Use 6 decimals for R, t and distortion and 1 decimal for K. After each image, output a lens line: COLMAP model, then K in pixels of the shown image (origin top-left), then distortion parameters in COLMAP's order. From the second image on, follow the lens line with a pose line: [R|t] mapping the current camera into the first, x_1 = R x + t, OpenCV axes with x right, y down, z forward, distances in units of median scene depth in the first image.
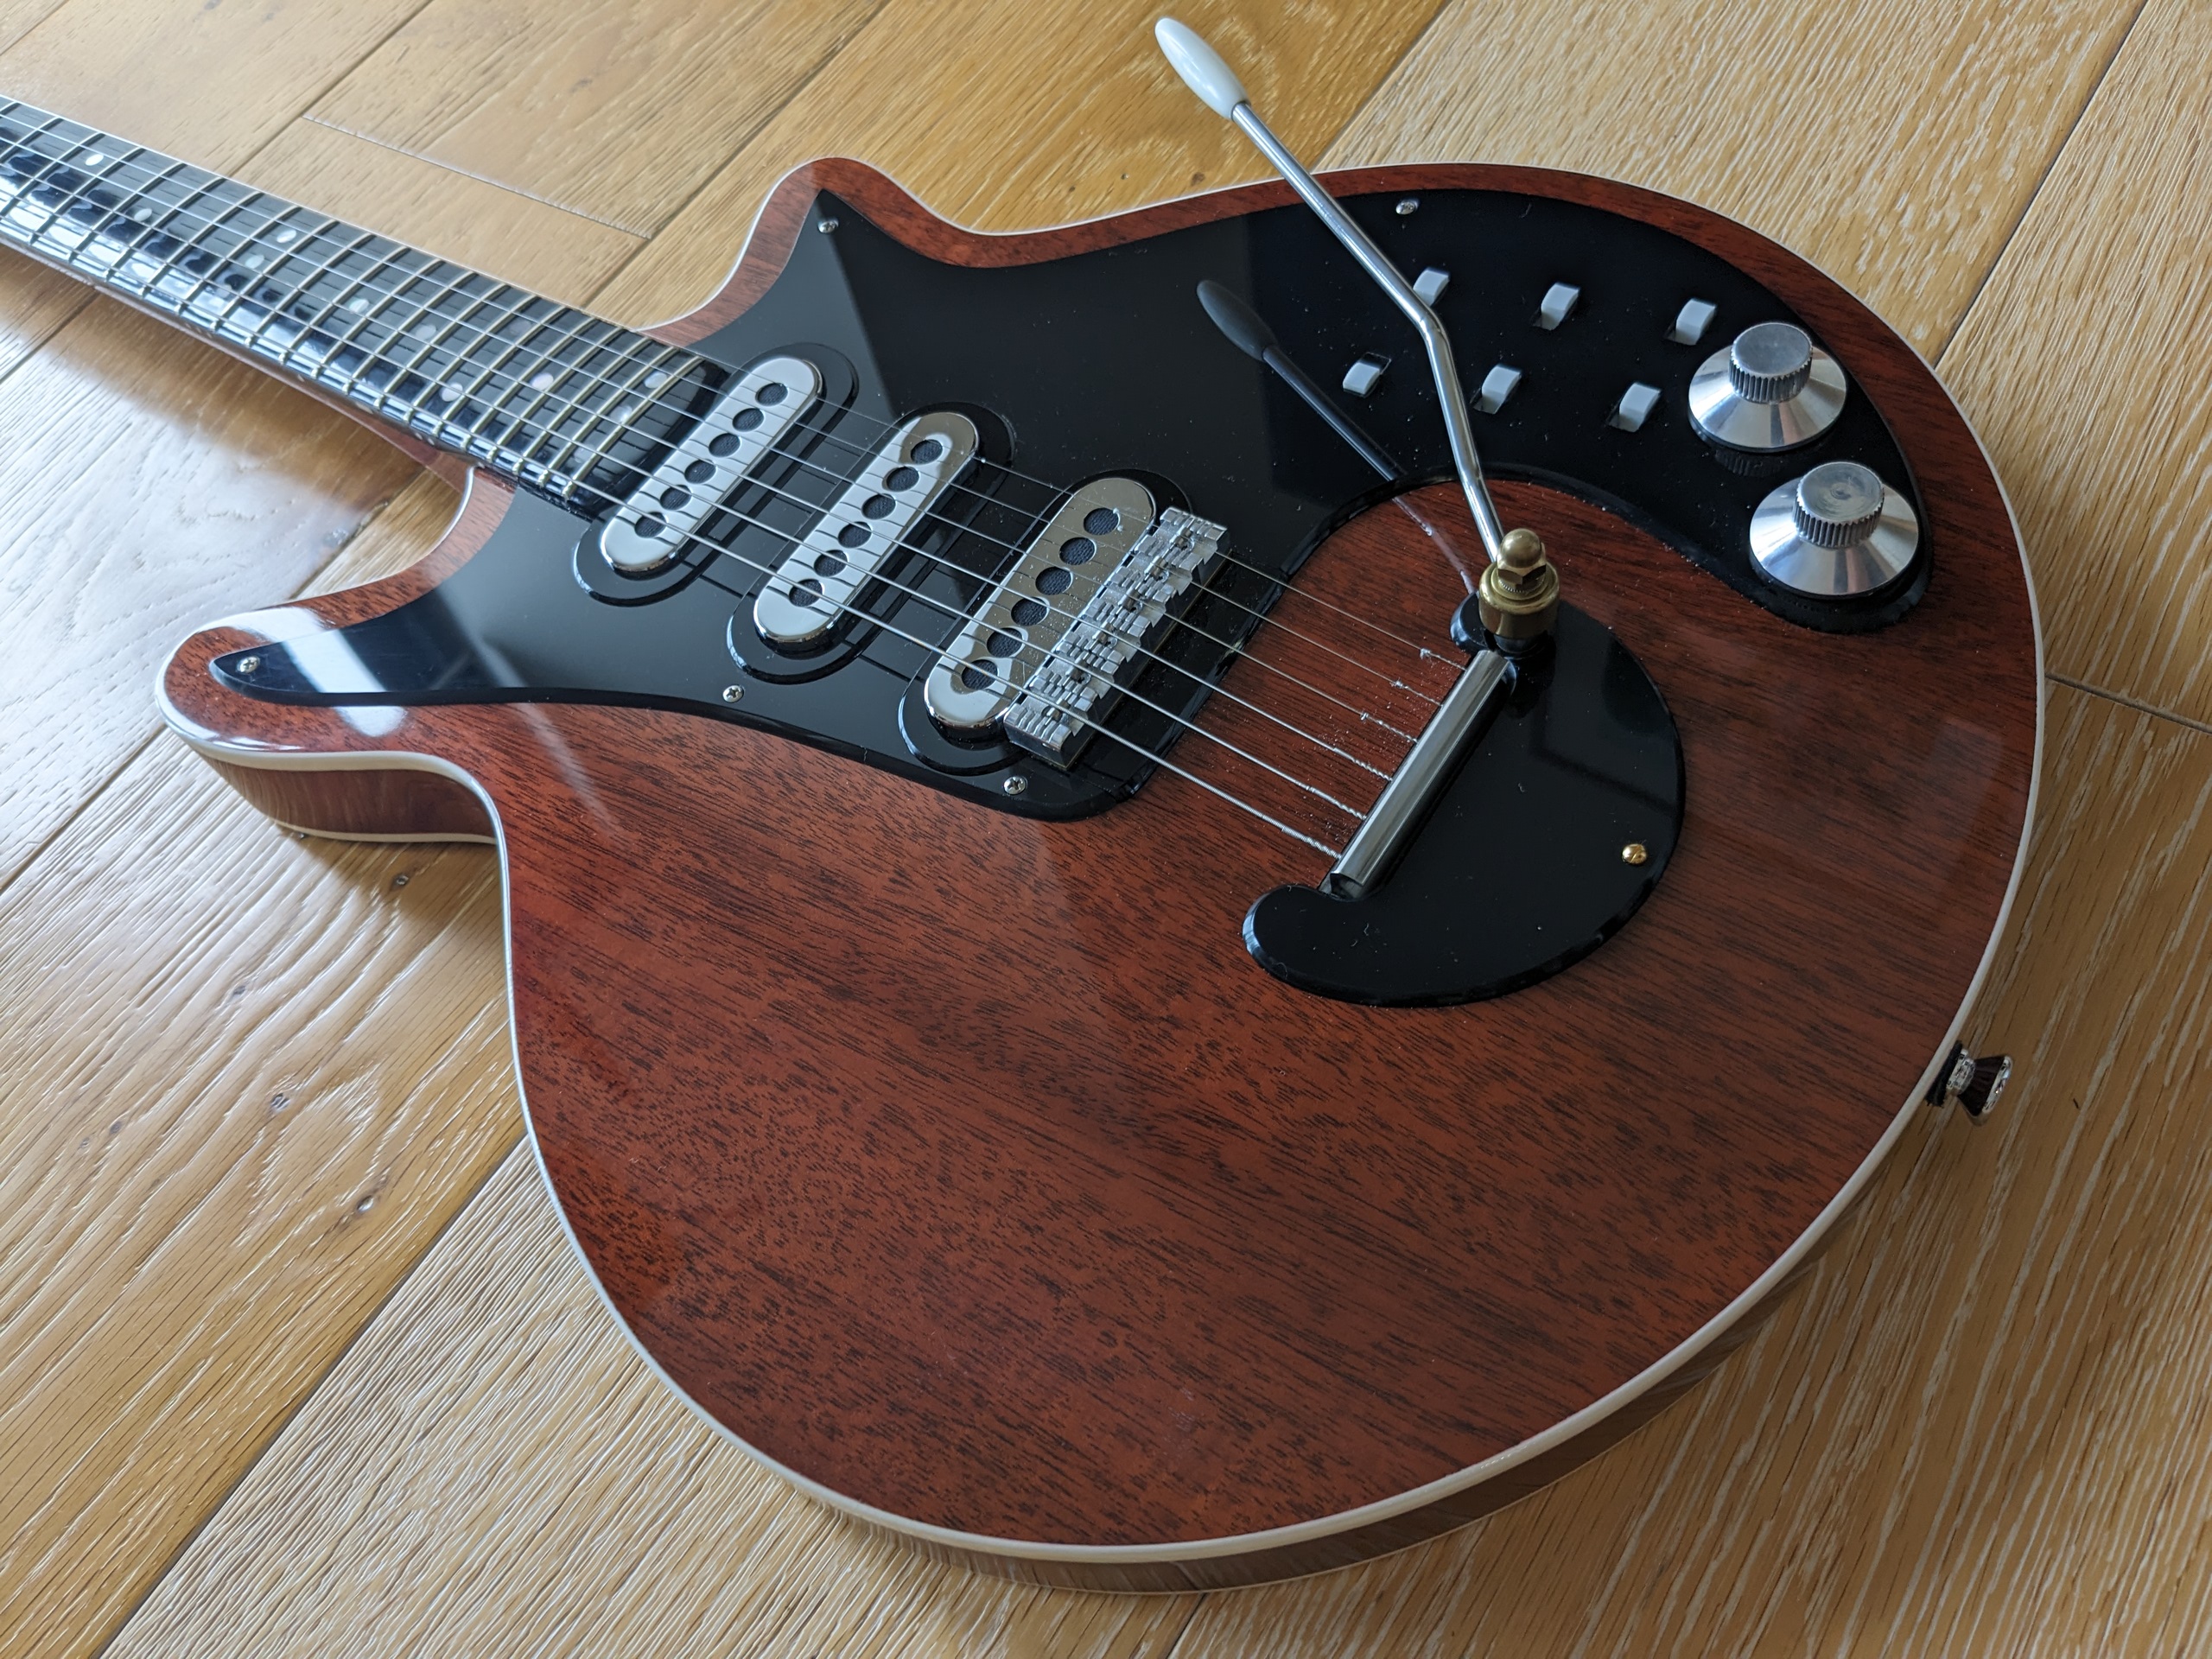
lens RADIAL K [[1789.5, 0, 1106.0], [0, 1789.5, 829.5], [0, 0, 1]] dist [0.036476, -0.088110]
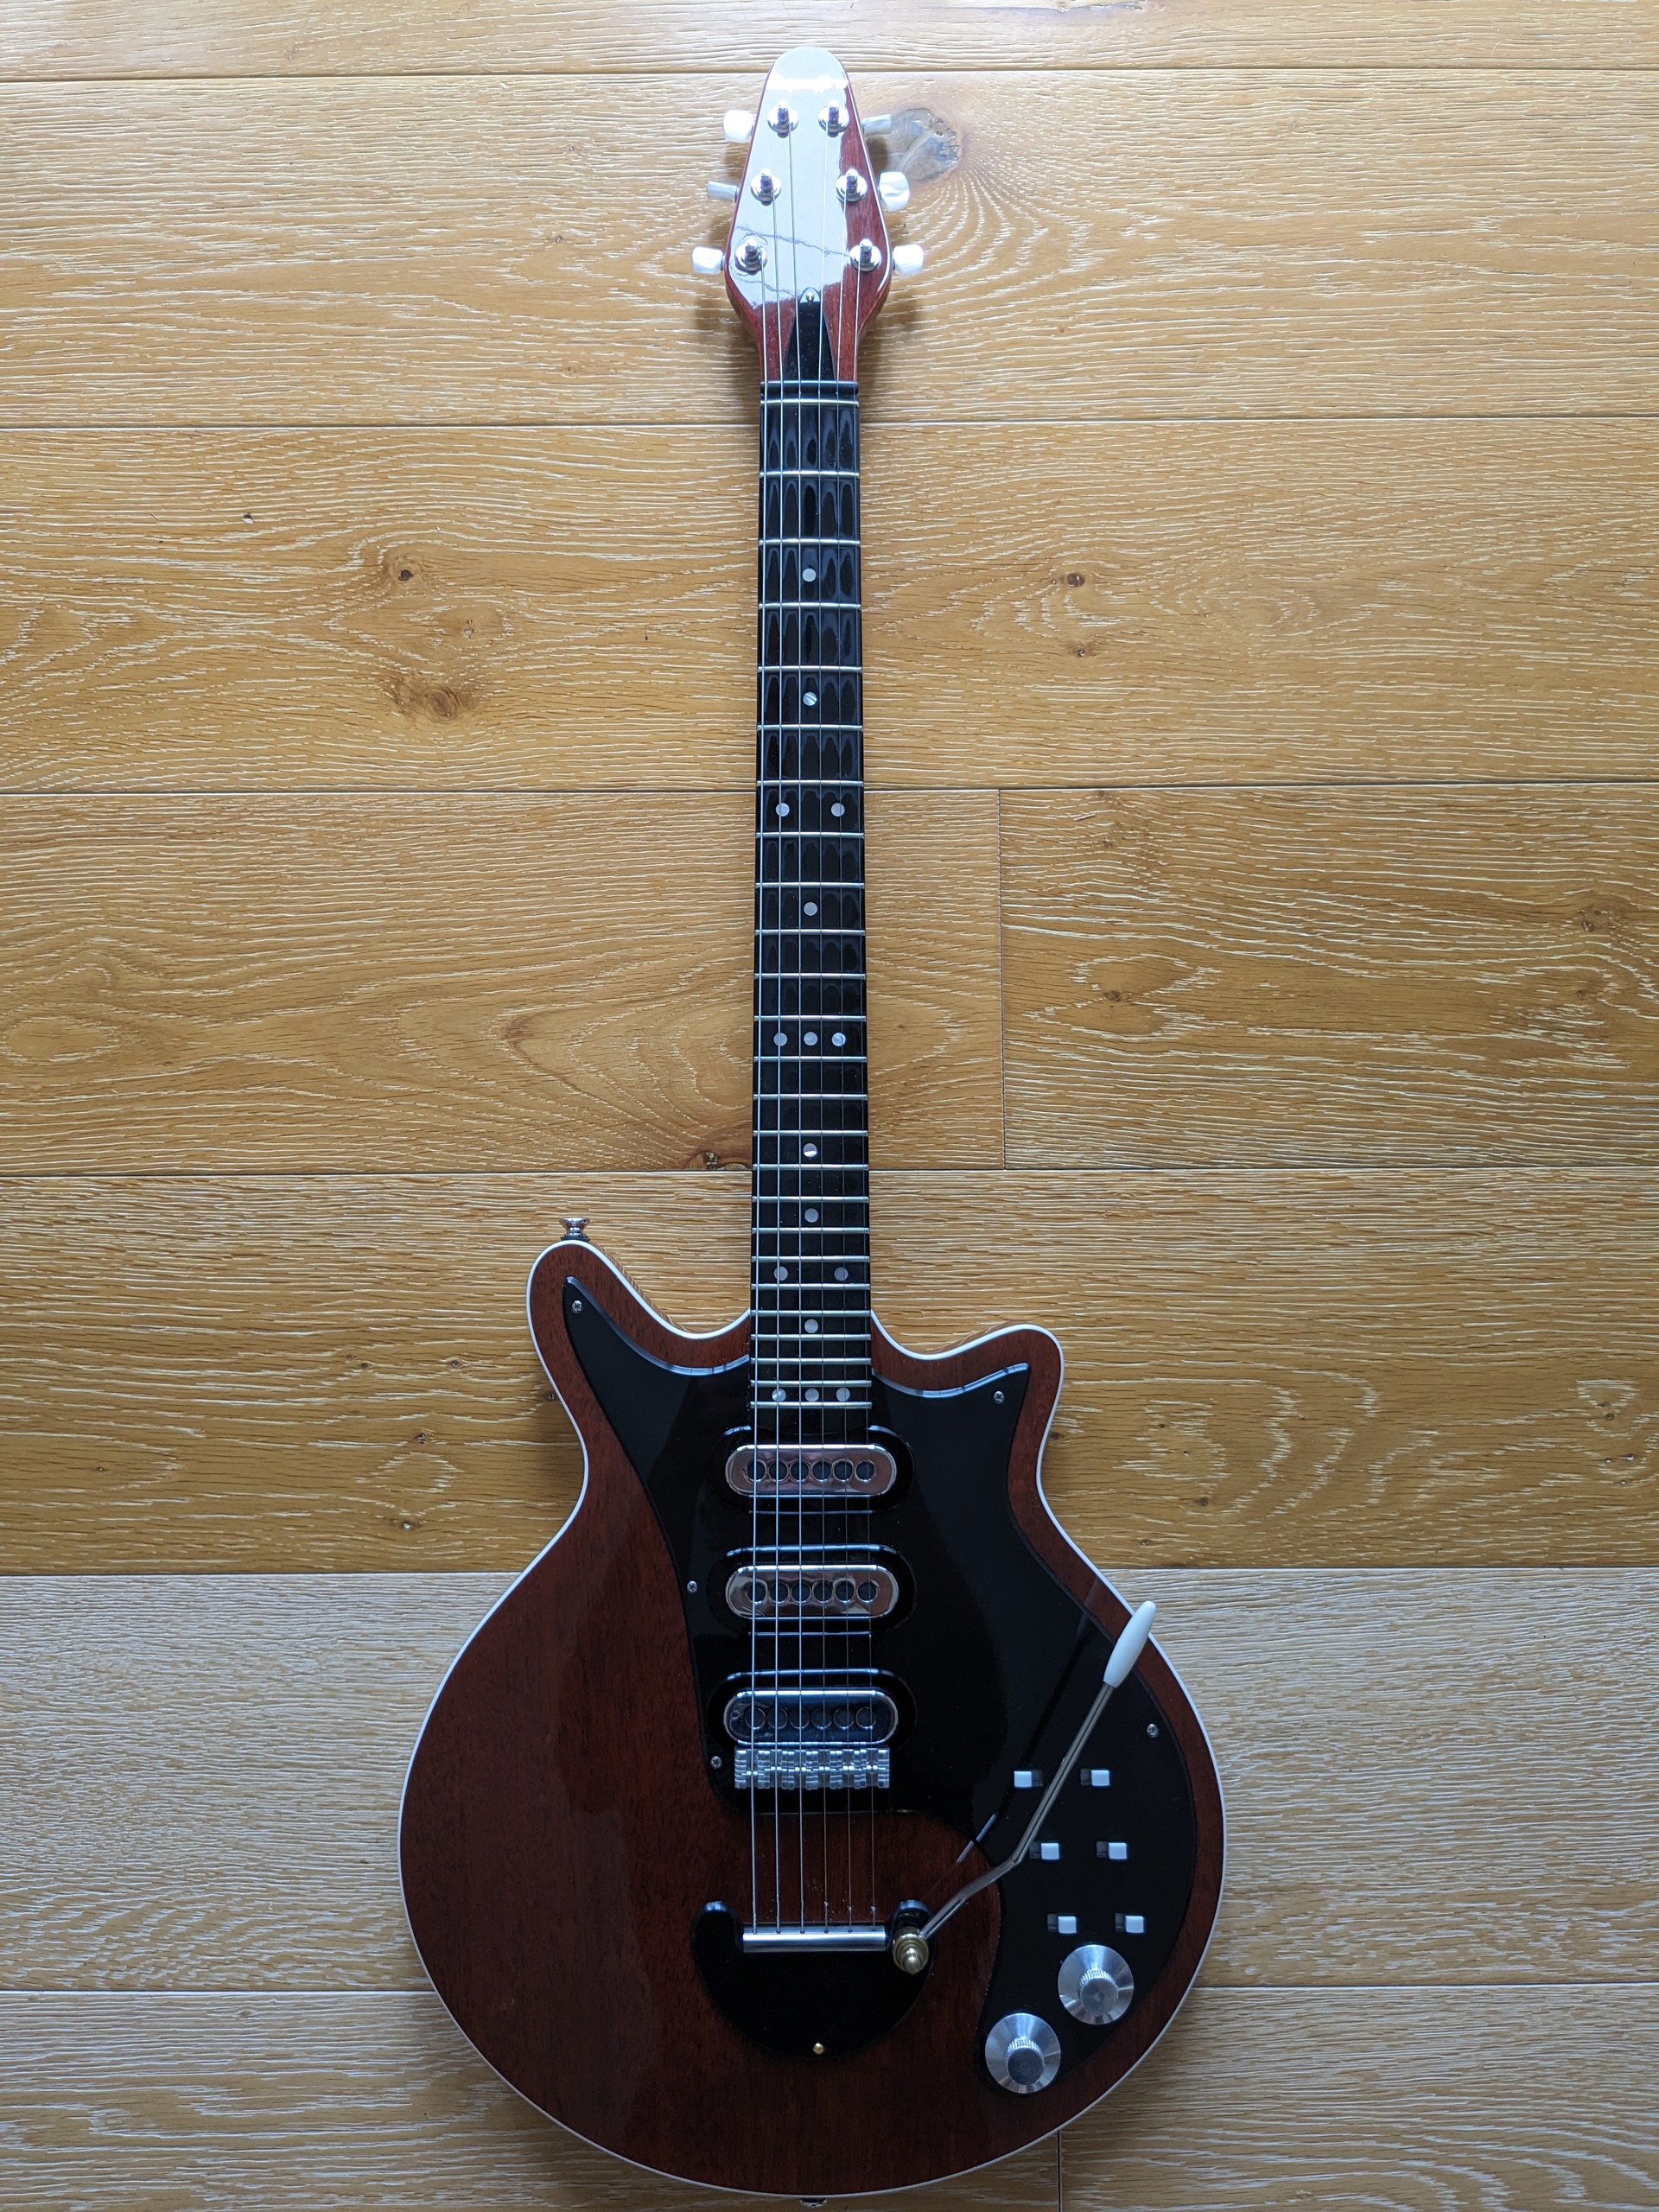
lens RADIAL K [[1789.5, 0, 829.5], [0, 1789.5, 1106.0], [0, 0, 1]] dist [0.036476, -0.088110]
pose [[0.558450, 0.819583, 0.128129, -0.737637], [-0.754618, 0.437769, 0.488785, -1.252770], [0.344509, -0.369651, 0.862944, -0.377661]]
